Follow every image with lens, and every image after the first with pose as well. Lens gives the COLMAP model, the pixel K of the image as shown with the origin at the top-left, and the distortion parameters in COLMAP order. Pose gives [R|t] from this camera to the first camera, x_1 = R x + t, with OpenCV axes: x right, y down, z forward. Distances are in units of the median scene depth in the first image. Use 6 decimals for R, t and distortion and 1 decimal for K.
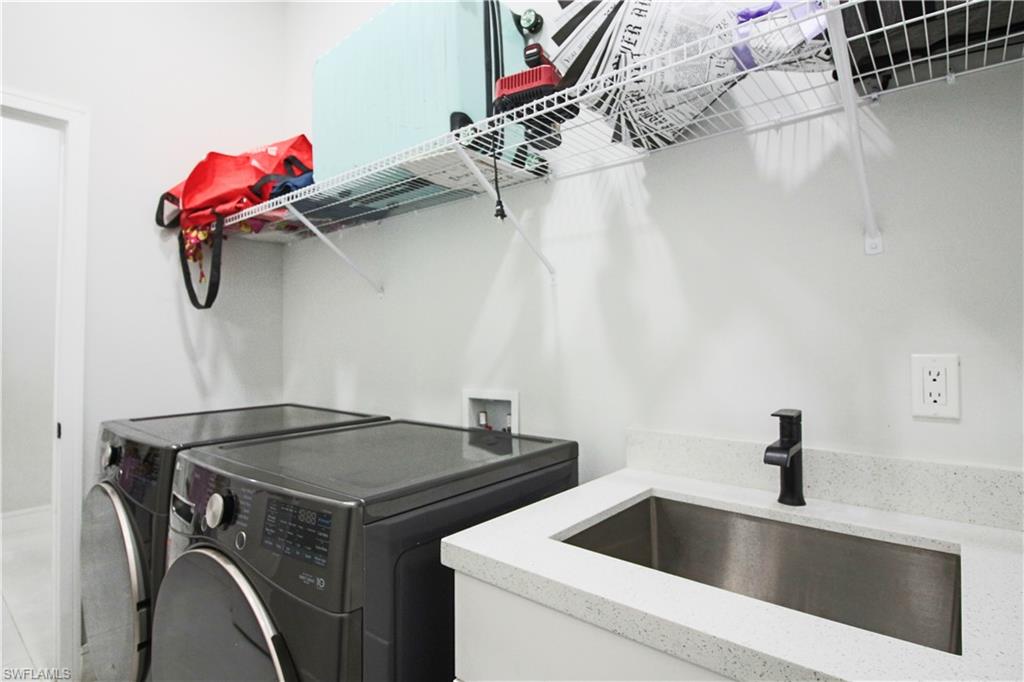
lens RADIAL K [[541.6, 0, 512.0], [0, 541.6, 341.0], [0, 0, 1]] dist [-0.000626, 0.000335]
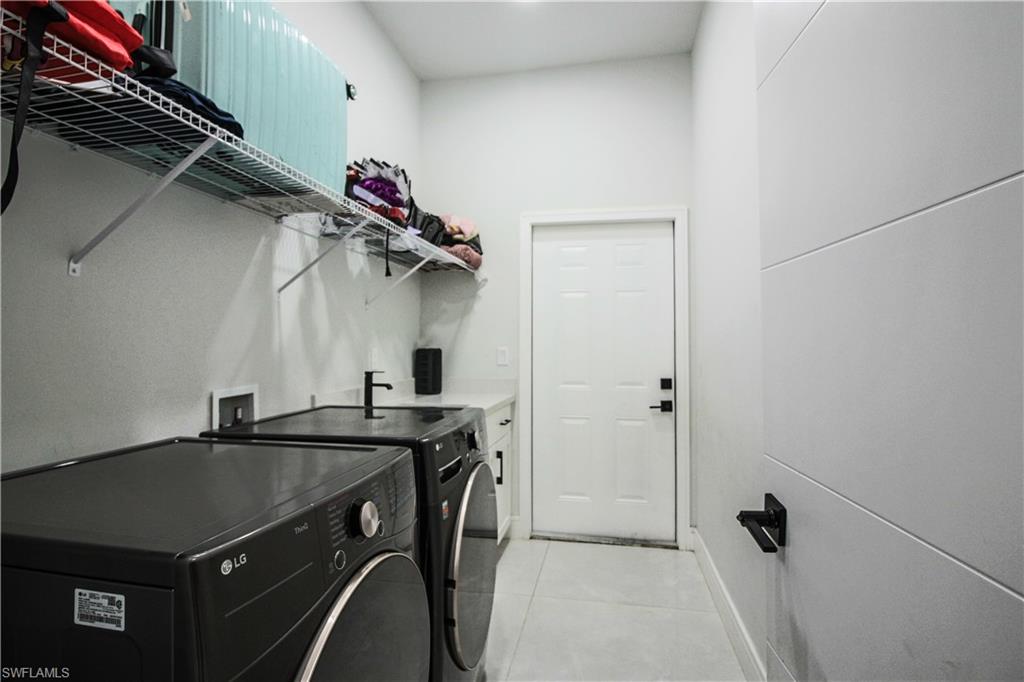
lens RADIAL K [[541.6, 0, 512.0], [0, 541.6, 341.0], [0, 0, 1]] dist [-0.000626, 0.000335]
pose [[-0.497825, 0.003743, 0.867270, -1.320363], [-0.001205, 0.999987, -0.005008, -0.000572], [-0.867277, -0.003538, -0.497814, 1.121730]]
